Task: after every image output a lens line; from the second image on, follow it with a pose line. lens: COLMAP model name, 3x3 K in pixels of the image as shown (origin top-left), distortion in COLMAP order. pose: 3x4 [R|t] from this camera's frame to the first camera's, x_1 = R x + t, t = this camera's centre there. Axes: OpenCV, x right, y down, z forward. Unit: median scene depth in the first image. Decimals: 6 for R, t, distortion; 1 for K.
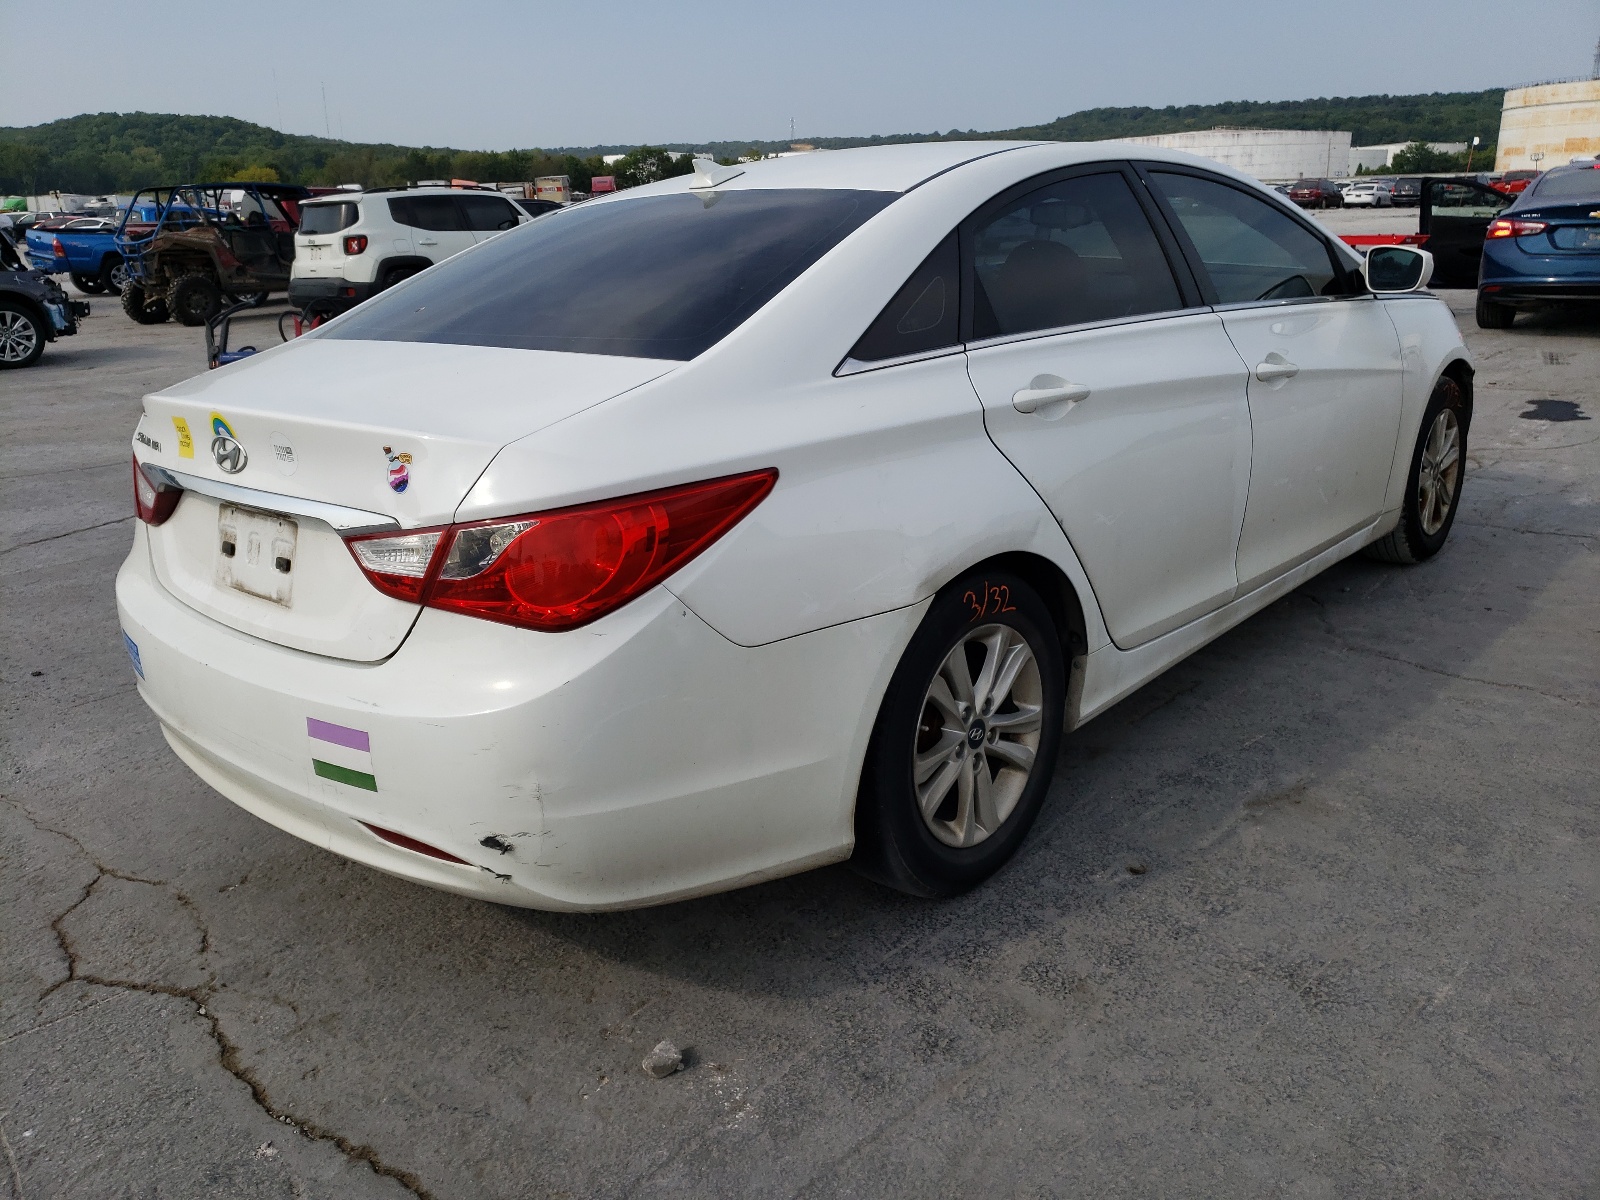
lens RADIAL K [[1127.6, 0, 785.1], [0, 1127.6, 601.3], [0, 0, 1]] dist [0.058630, -0.049340]
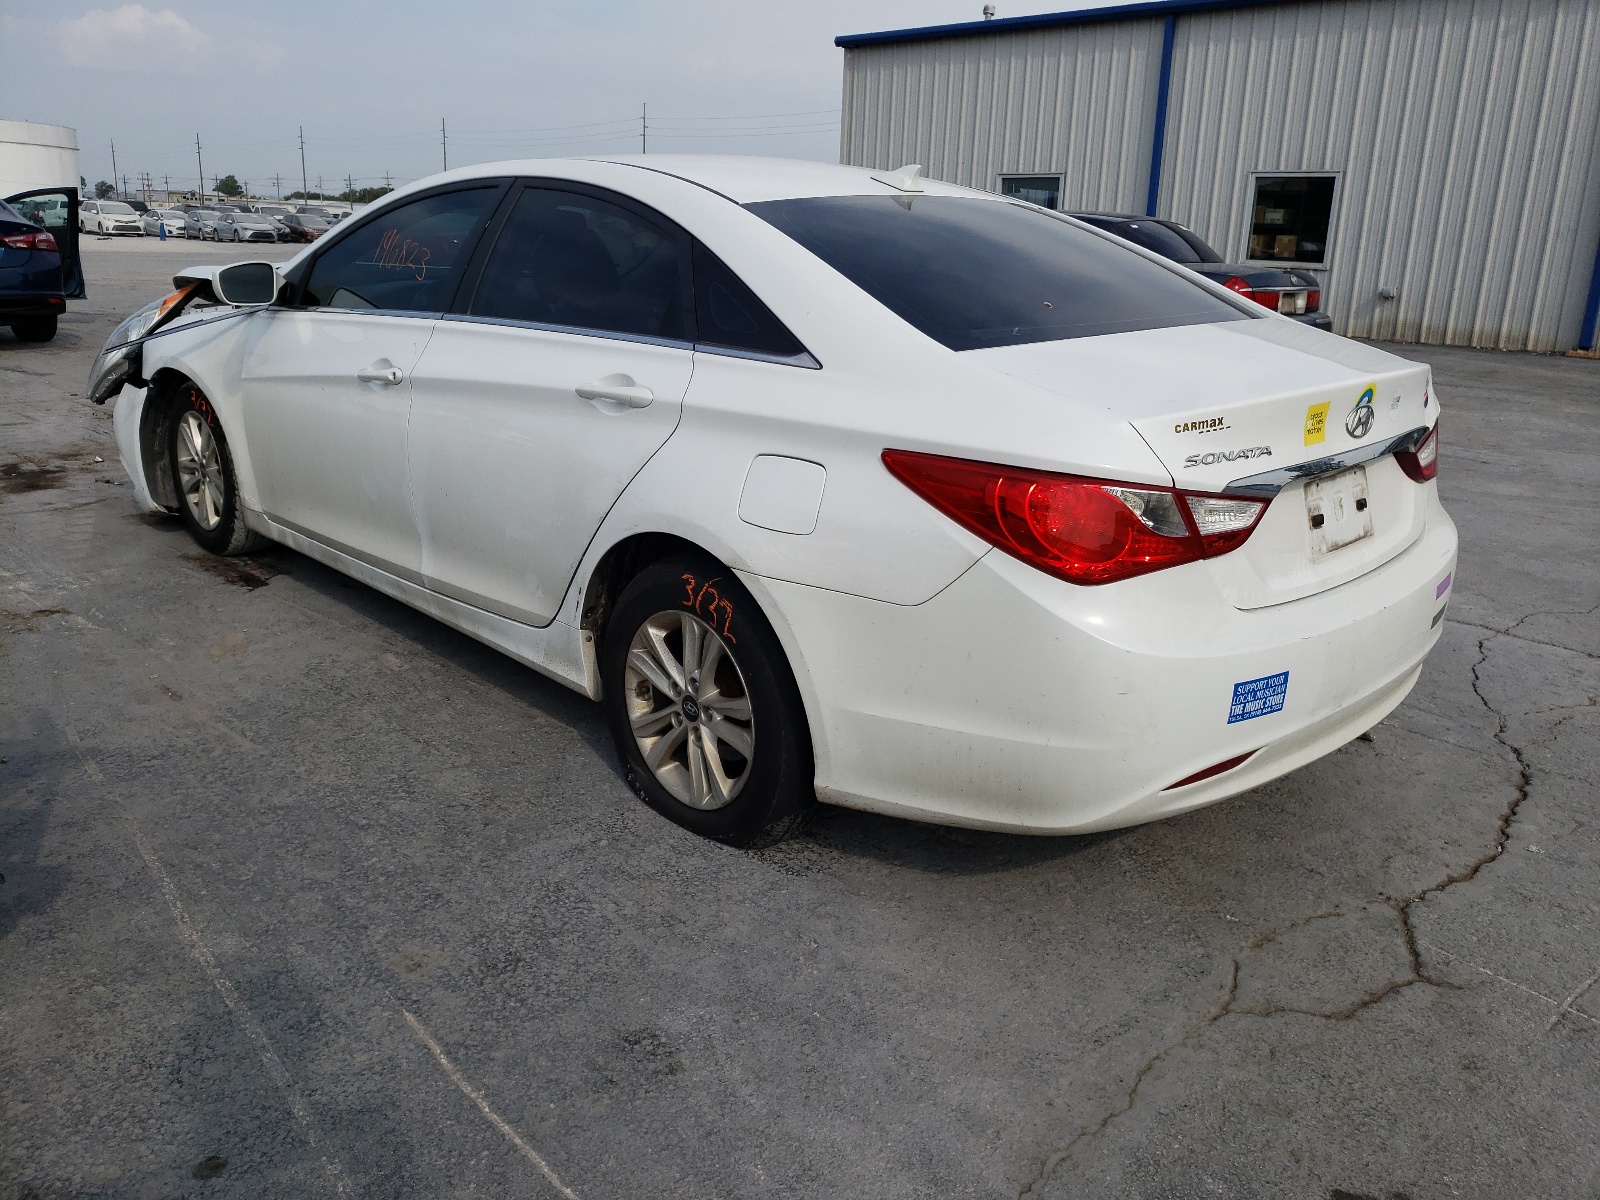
lens RADIAL K [[1127.6, 0, 785.1], [0, 1127.6, 601.3], [0, 0, 1]] dist [0.058630, -0.049340]
pose [[0.137713, -0.275888, 0.951273, -1.560596], [0.295717, 0.928072, 0.226349, -0.357060], [-0.945297, 0.250136, 0.209392, 1.247817]]
